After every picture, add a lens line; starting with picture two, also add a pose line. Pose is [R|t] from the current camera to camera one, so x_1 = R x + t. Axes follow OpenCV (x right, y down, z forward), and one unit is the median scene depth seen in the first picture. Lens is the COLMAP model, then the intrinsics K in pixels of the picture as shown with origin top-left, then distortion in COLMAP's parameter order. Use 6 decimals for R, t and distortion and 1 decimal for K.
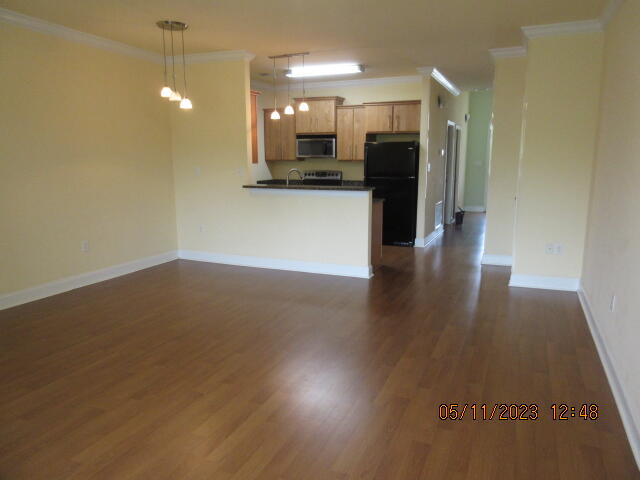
lens RADIAL K [[474.4, 0, 320.2], [0, 474.4, 242.4], [0, 0, 1]] dist [0.013189, 0.005153]
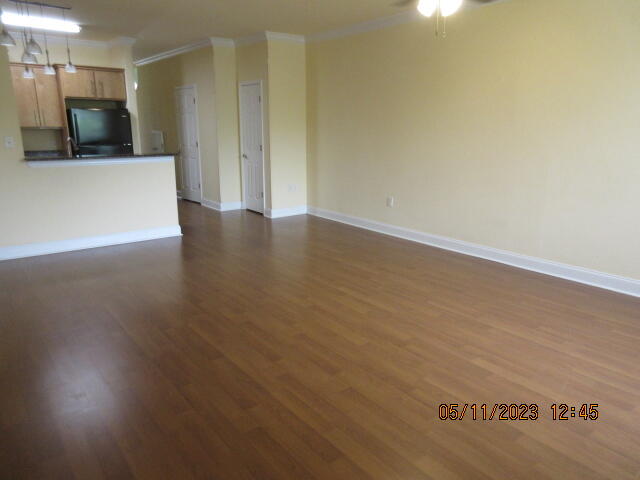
lens RADIAL K [[474.4, 0, 320.7], [0, 474.4, 239.5], [0, 0, 1]] dist [0.013189, 0.005153]
pose [[0.492654, -0.199073, 0.847149, -0.514843], [0.149587, 0.978365, 0.142917, -0.019497], [-0.857272, 0.056314, 0.511775, 0.117812]]
